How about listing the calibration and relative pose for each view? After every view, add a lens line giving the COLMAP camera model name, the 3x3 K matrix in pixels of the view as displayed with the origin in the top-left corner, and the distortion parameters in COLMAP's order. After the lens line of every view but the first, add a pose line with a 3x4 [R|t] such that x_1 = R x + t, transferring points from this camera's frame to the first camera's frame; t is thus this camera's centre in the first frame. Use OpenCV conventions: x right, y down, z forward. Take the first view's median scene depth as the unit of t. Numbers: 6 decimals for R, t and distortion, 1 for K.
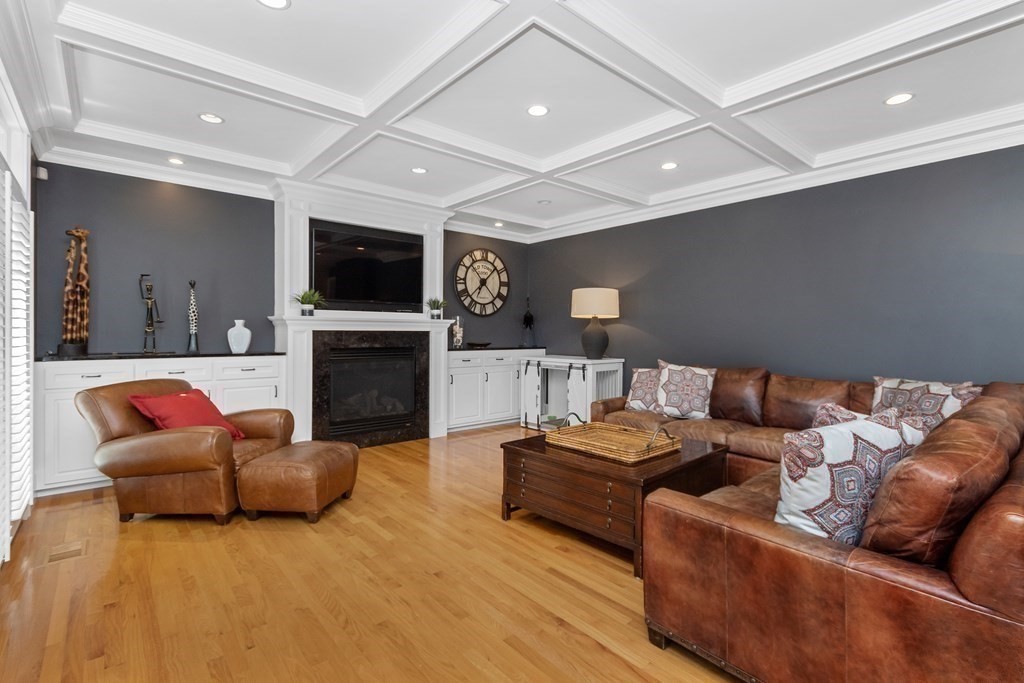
lens RADIAL K [[475.1, 0, 513.4], [0, 475.1, 336.8], [0, 0, 1]] dist [0.003311, 0.000367]
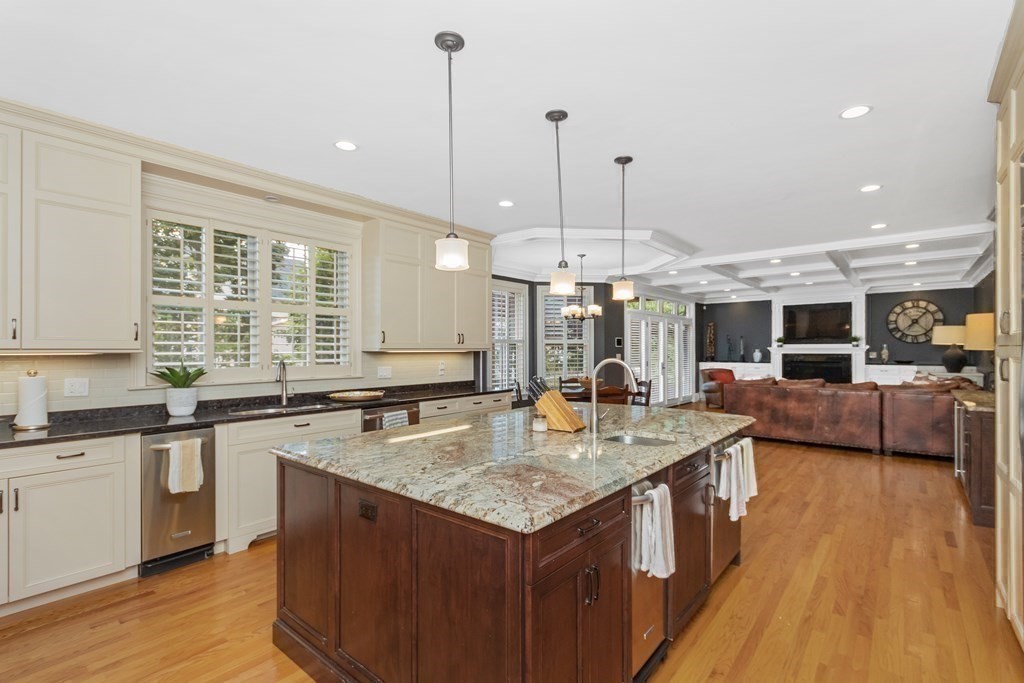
lens RADIAL K [[475.1, 0, 513.4], [0, 475.1, 345.3], [0, 0, 1]] dist [0.003311, 0.000367]
pose [[0.167585, -0.012649, -0.985777, 1.266405], [-0.004996, 0.999894, -0.013680, -0.010985], [0.985845, 0.007217, 0.167504, -0.545601]]
